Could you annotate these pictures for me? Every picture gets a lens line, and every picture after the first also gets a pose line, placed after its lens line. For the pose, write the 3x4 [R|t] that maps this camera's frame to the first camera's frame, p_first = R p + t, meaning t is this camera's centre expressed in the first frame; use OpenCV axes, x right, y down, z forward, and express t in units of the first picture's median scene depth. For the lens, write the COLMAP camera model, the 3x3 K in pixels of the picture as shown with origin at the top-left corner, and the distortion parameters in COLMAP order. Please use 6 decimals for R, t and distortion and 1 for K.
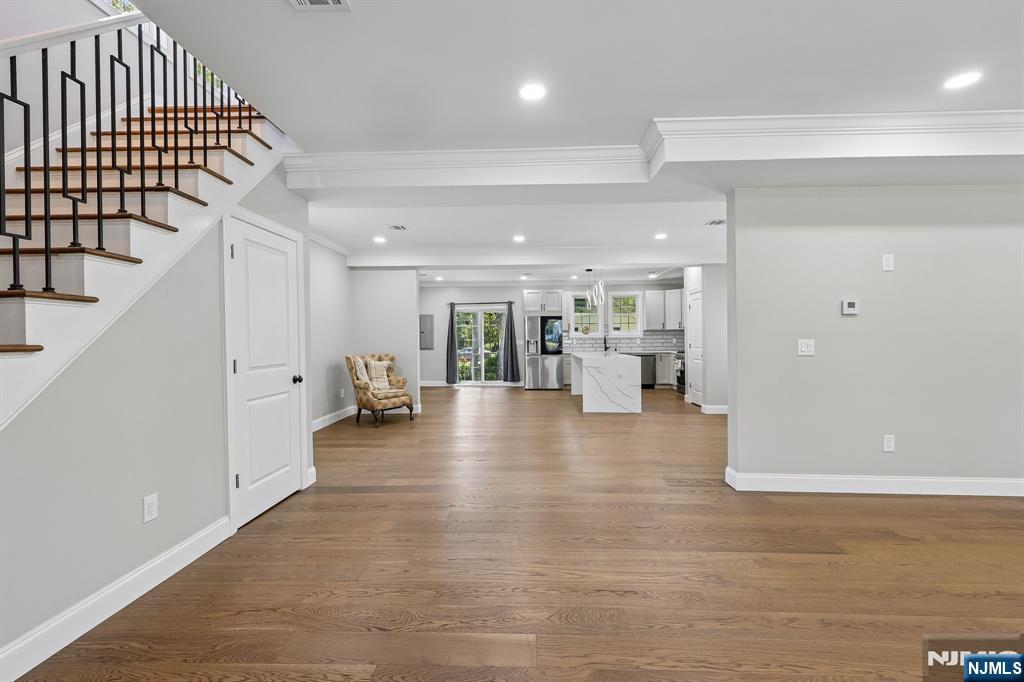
lens RADIAL K [[451.5, 0, 518.4], [0, 451.5, 336.5], [0, 0, 1]] dist [0.005373, 0.000518]
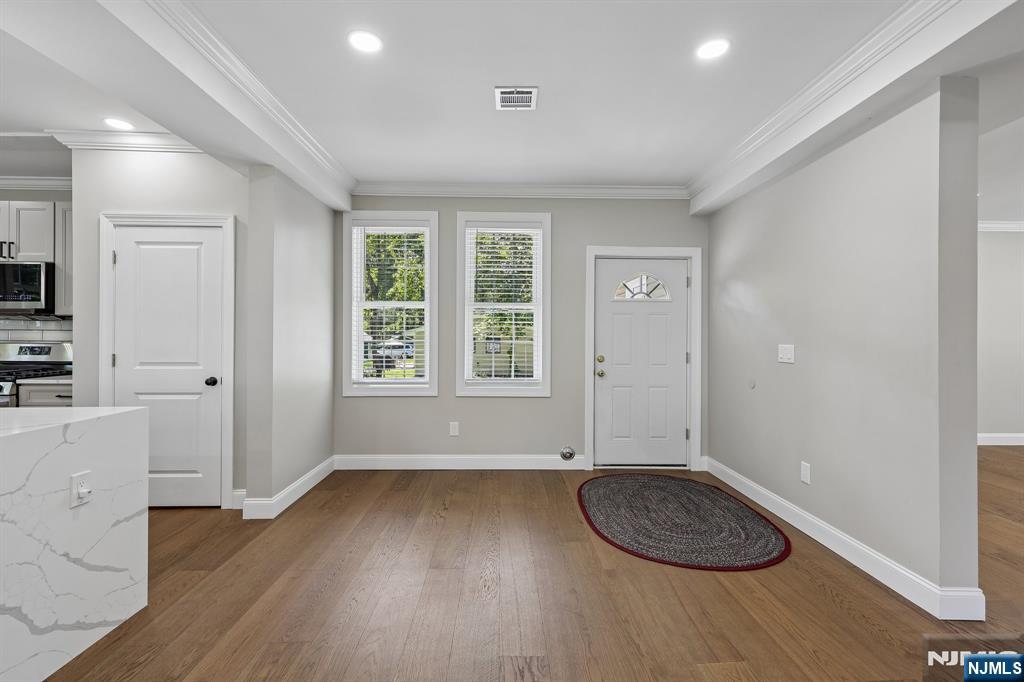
lens RADIAL K [[460.3, 0, 511.1], [0, 460.3, 333.7], [0, 0, 1]] dist [0.011859, -0.002018]
pose [[-0.042868, 0.011491, 0.999015, -0.020850], [-0.008642, 0.999892, -0.011872, -0.000153], [-0.999043, -0.009142, -0.042764, 0.499913]]
